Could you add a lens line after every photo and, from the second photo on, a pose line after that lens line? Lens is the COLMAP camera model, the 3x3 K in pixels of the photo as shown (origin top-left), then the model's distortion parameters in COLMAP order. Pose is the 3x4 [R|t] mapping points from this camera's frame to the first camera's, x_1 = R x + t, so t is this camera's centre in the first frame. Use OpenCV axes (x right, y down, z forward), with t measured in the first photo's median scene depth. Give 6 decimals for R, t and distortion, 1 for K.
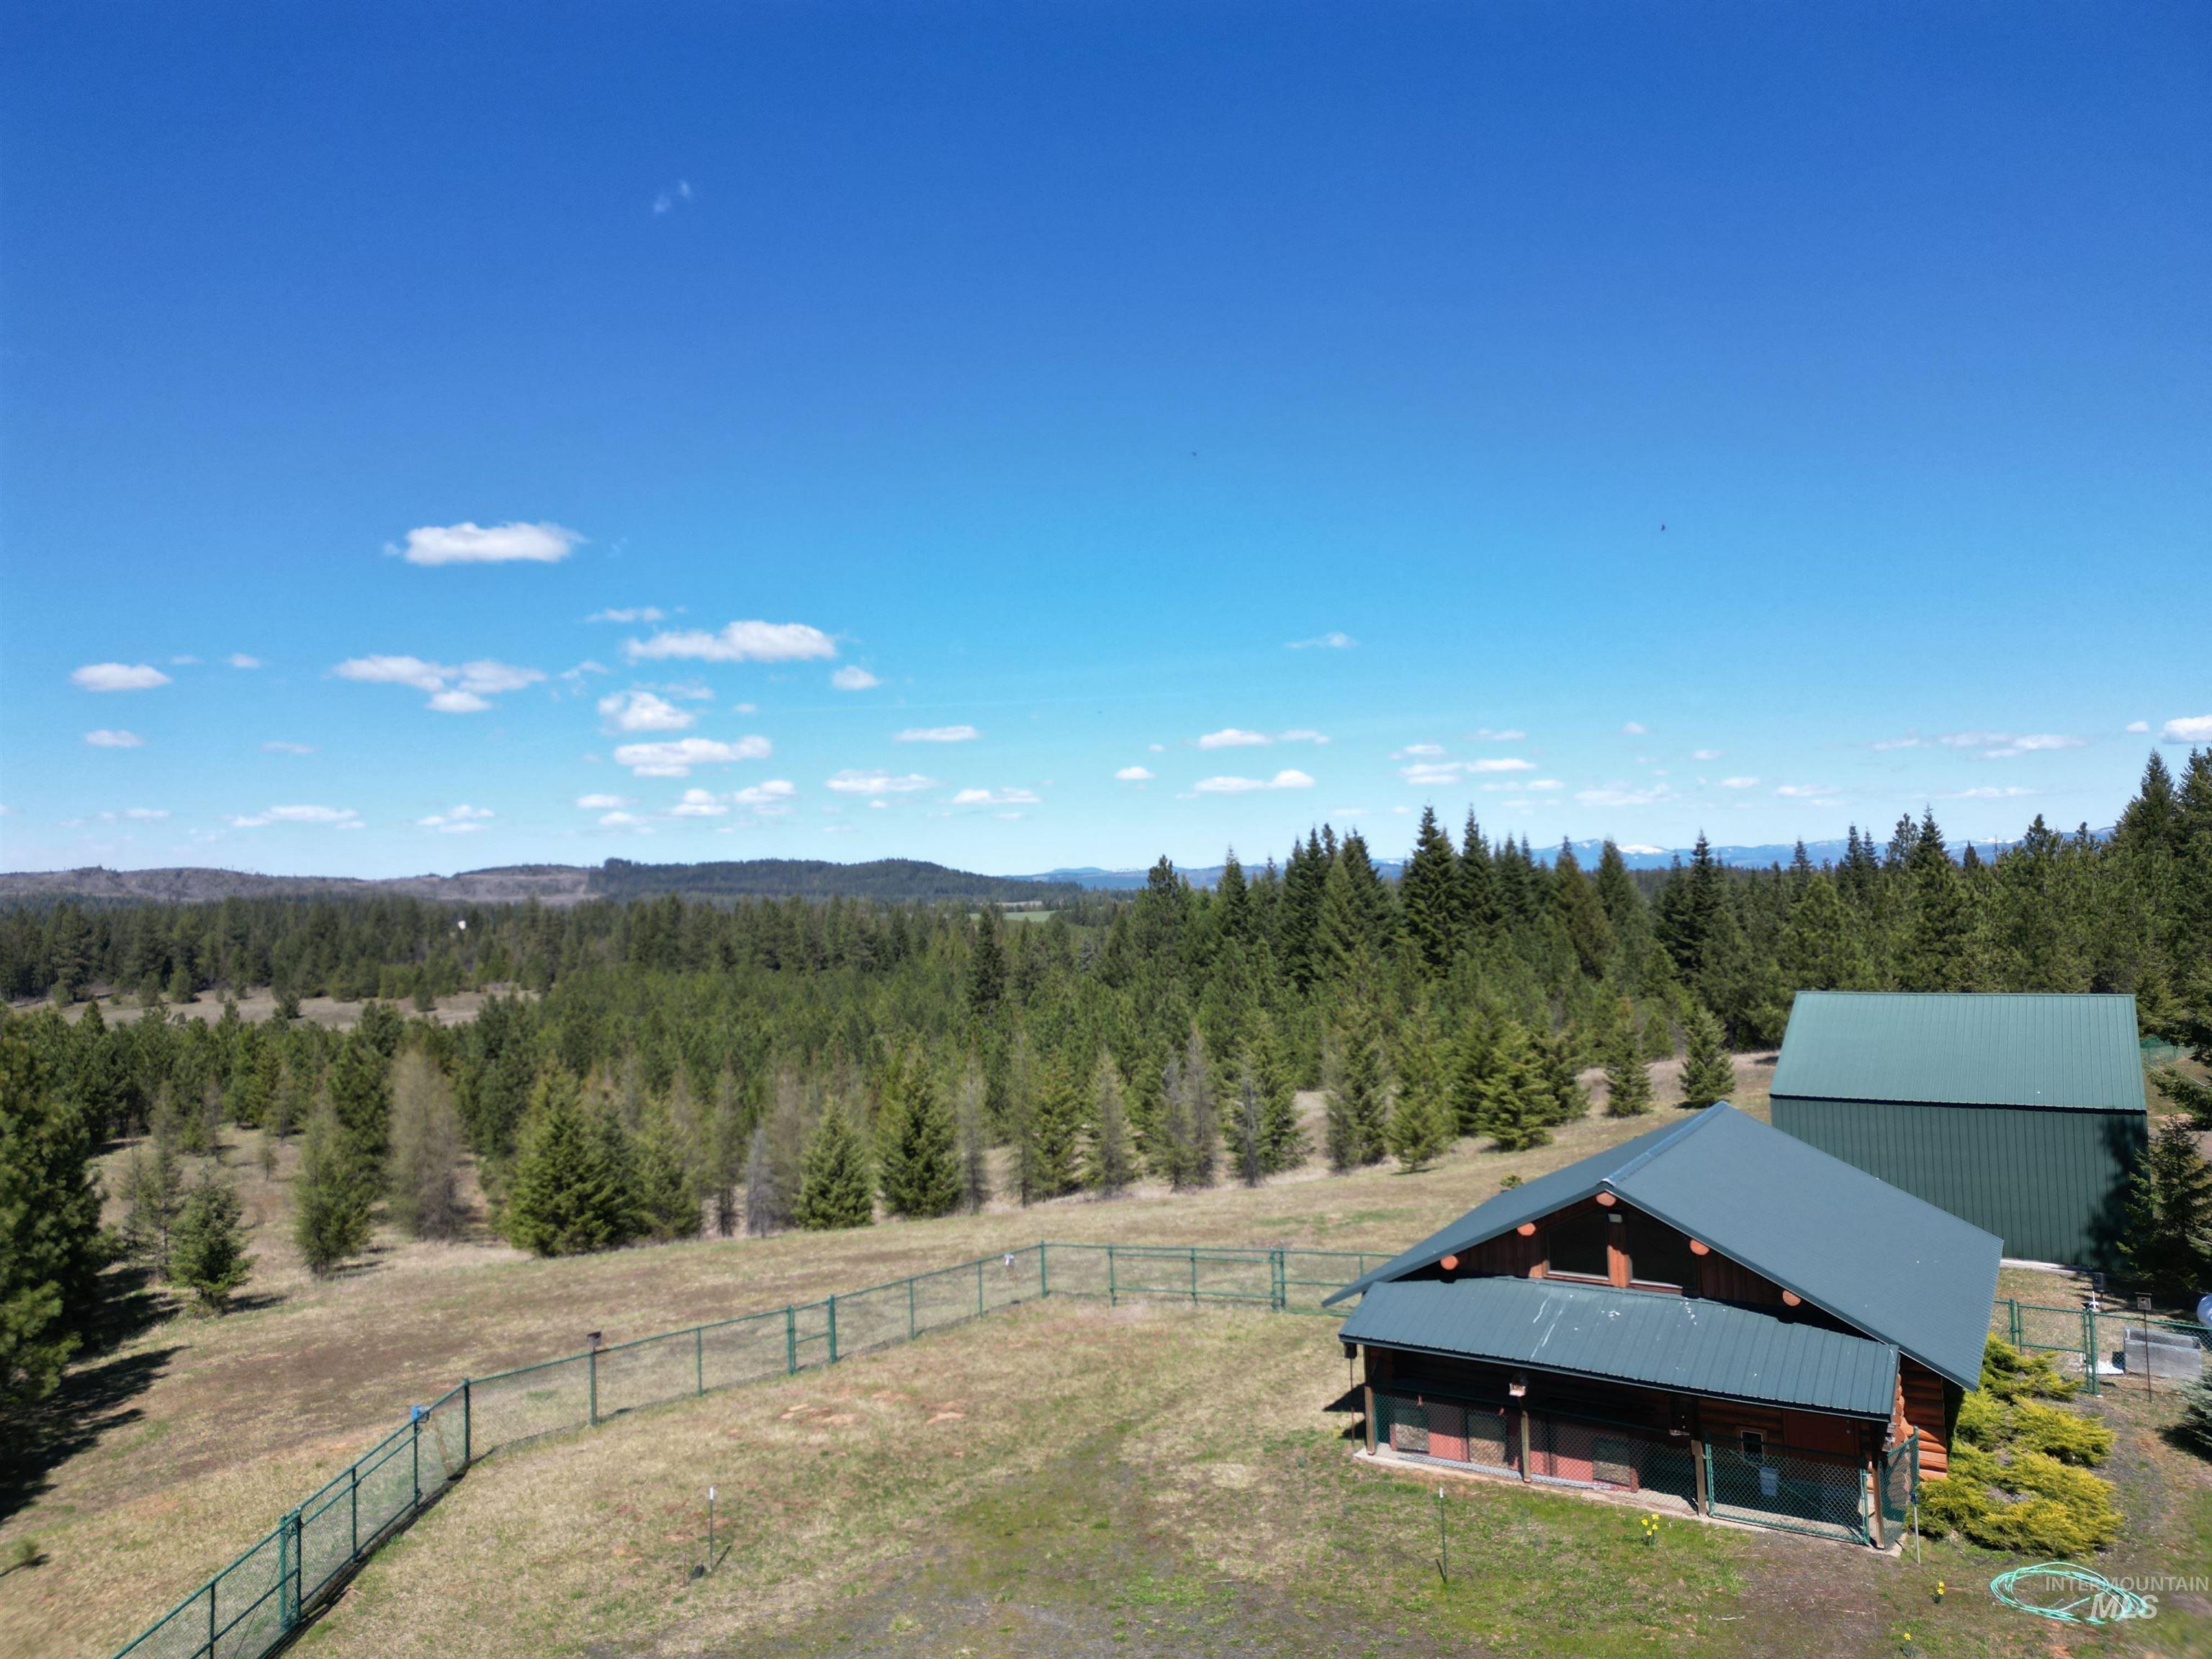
lens RADIAL K [[1541.5, 0, 1102.4], [0, 1541.5, 828.6], [0, 0, 1]] dist [0.084677, -0.072029]
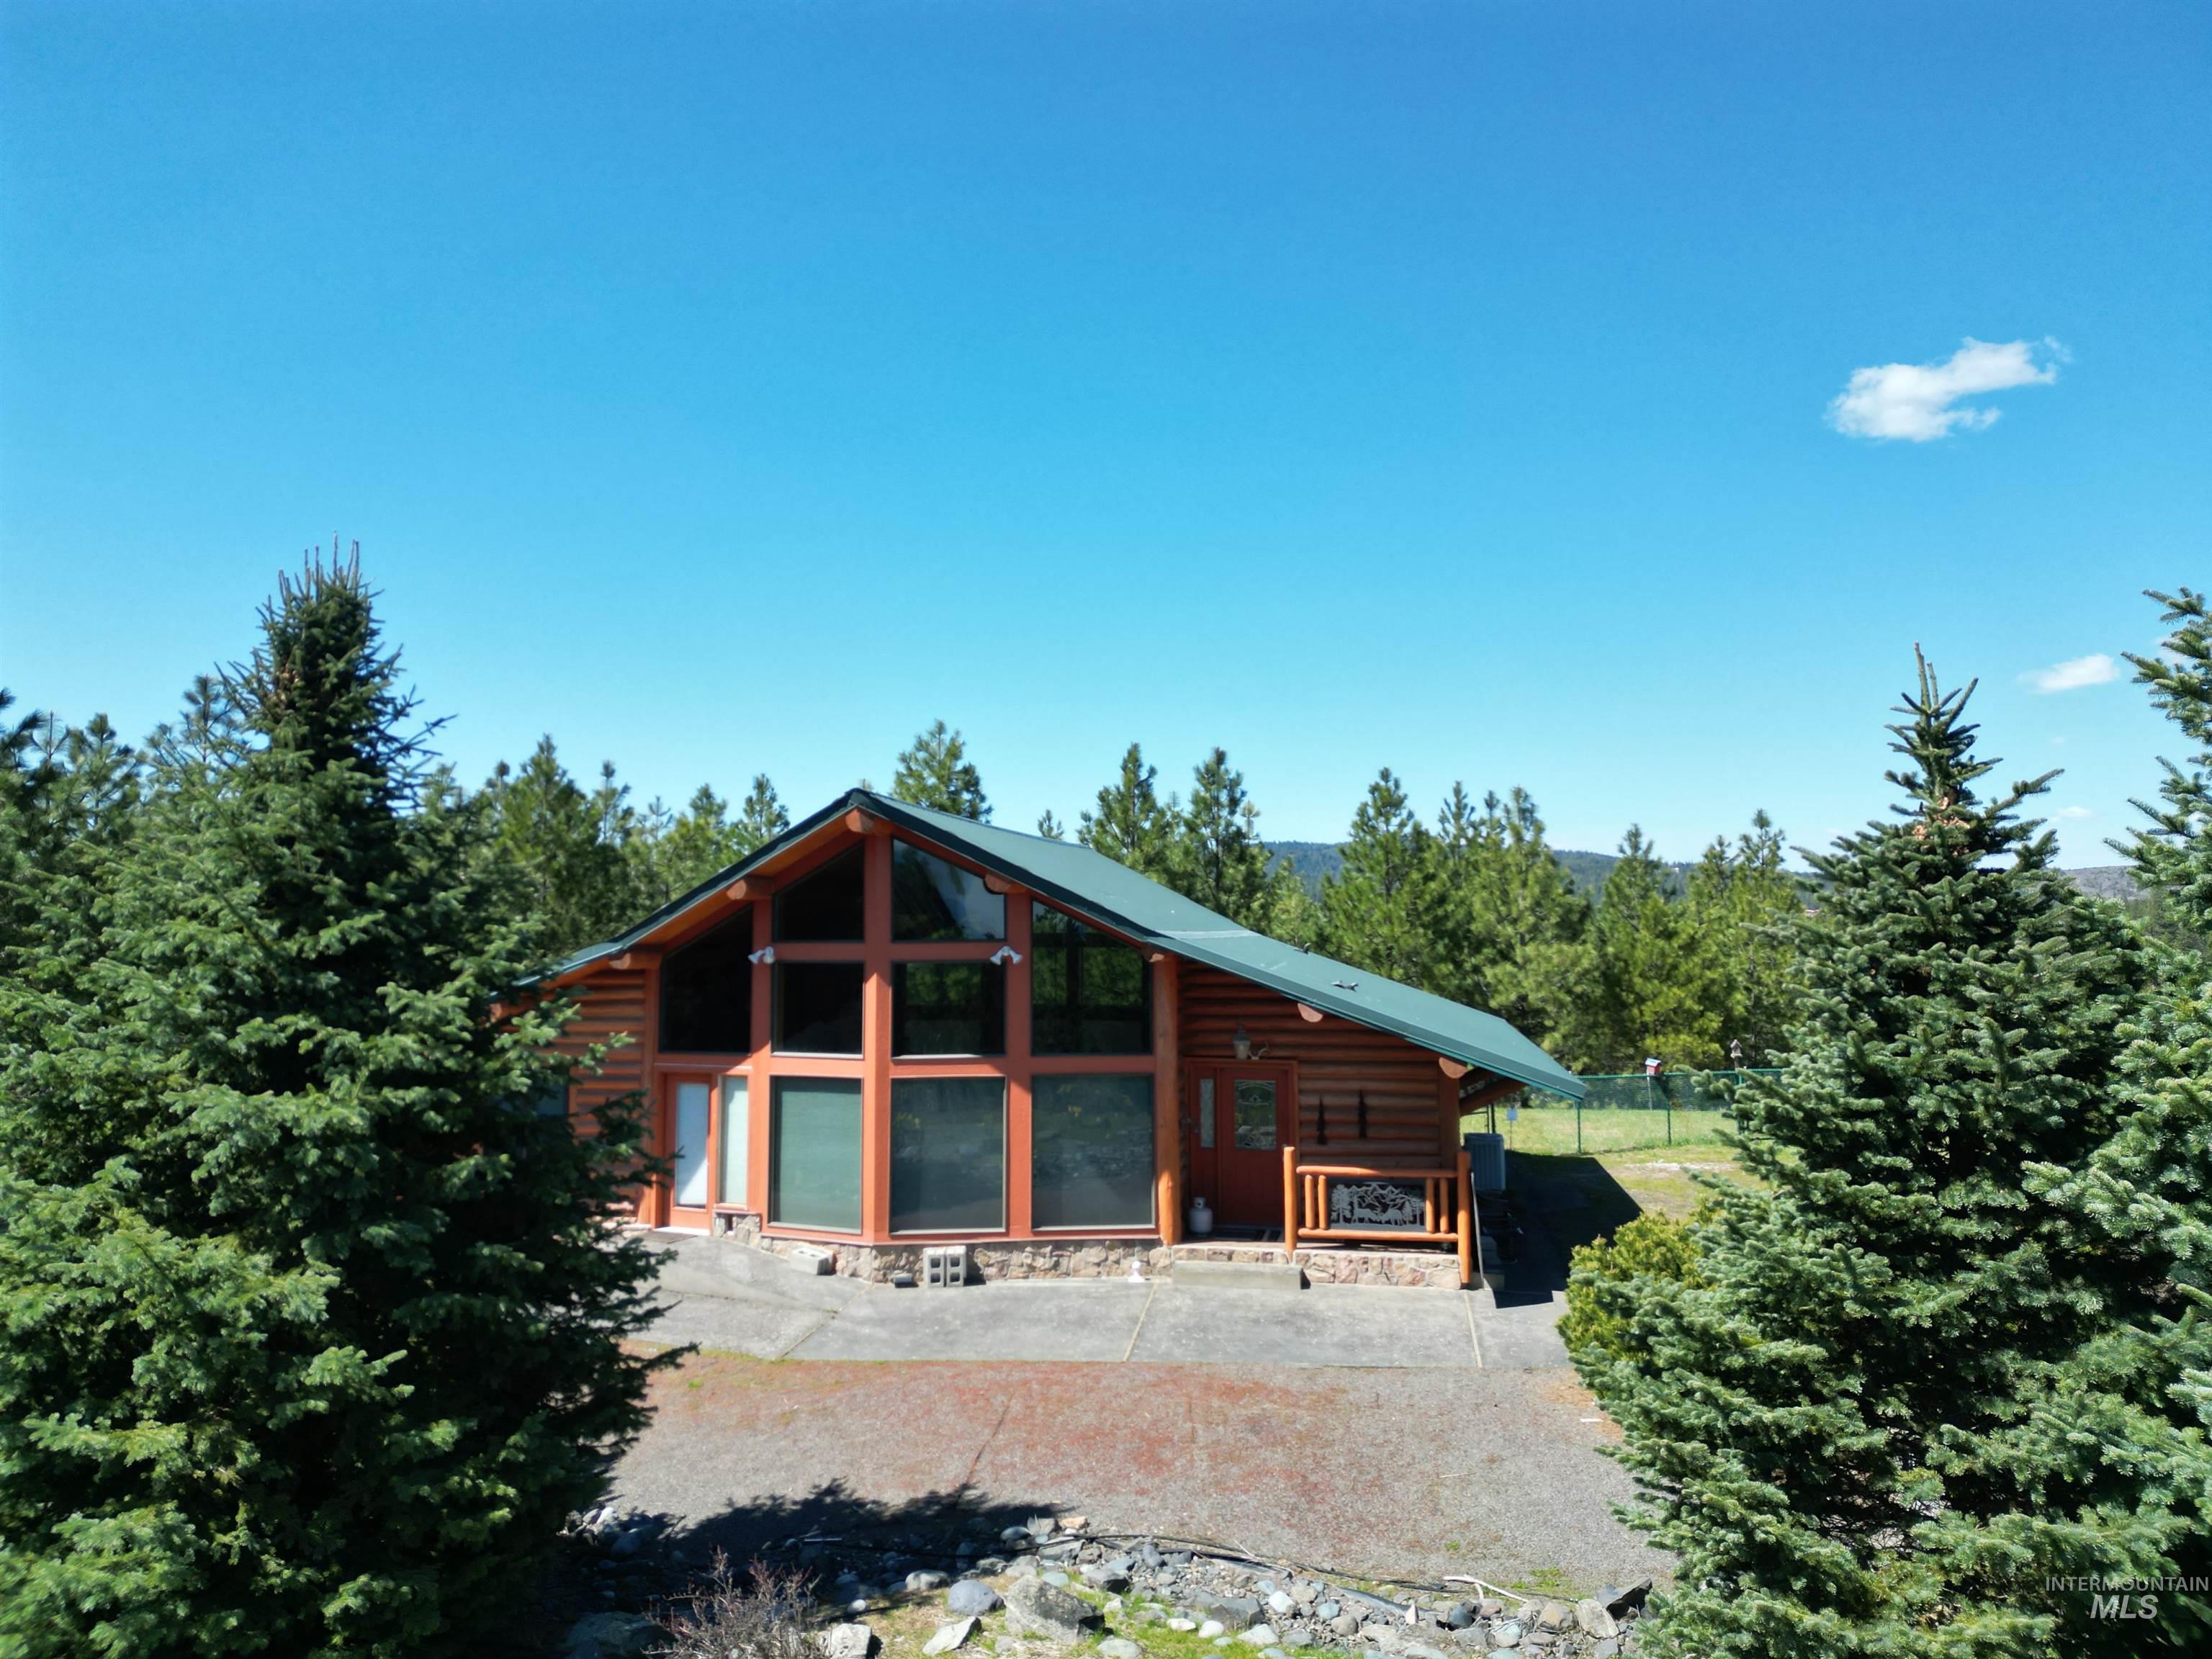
lens RADIAL K [[1541.5, 0, 1107.4], [0, 1541.5, 823.3], [0, 0, 1]] dist [0.084677, -0.072029]
pose [[0.448675, -0.024428, -0.893361, 0.152249], [0.020996, 0.999639, -0.016789, 0.047307], [0.893448, -0.011224, 0.449025, -0.117217]]
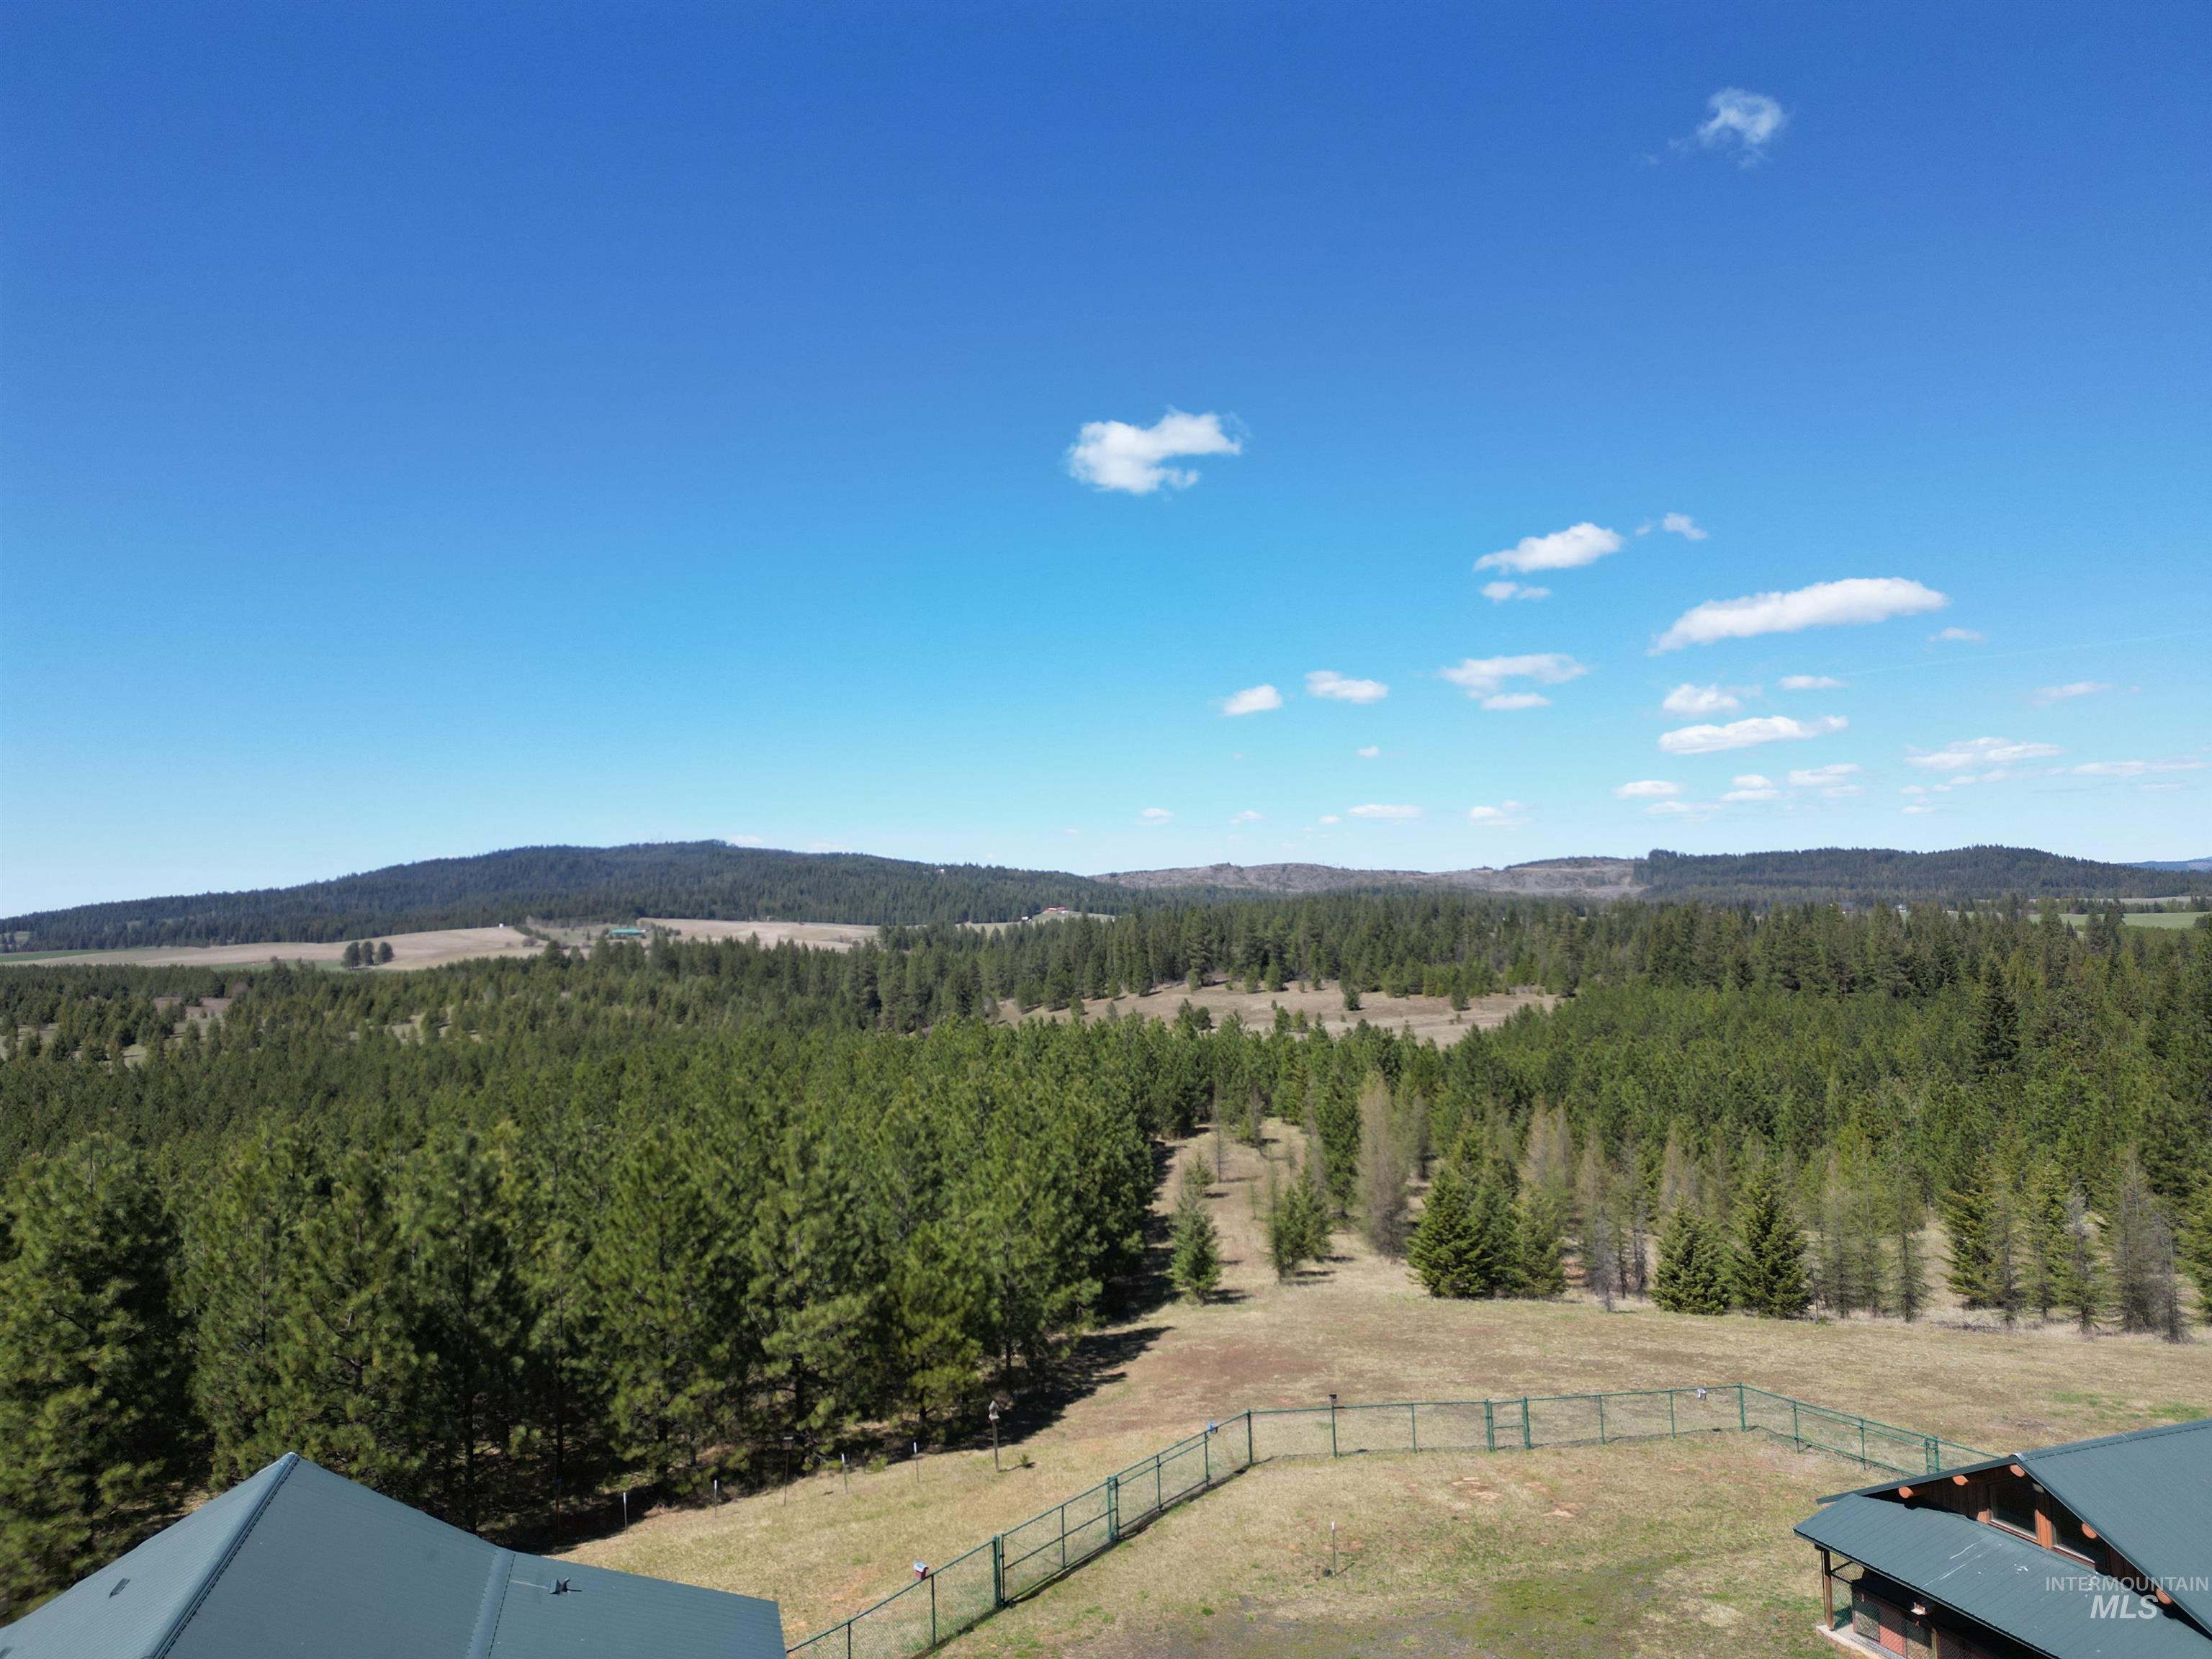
lens RADIAL K [[1541.5, 0, 1099.2], [0, 1541.5, 824.5], [0, 0, 1]] dist [0.084677, -0.072029]
pose [[0.794728, -0.025179, -0.606443, 0.147111], [0.028258, 0.999591, -0.004470, -0.078080], [0.606307, -0.013584, 0.795114, -0.108709]]
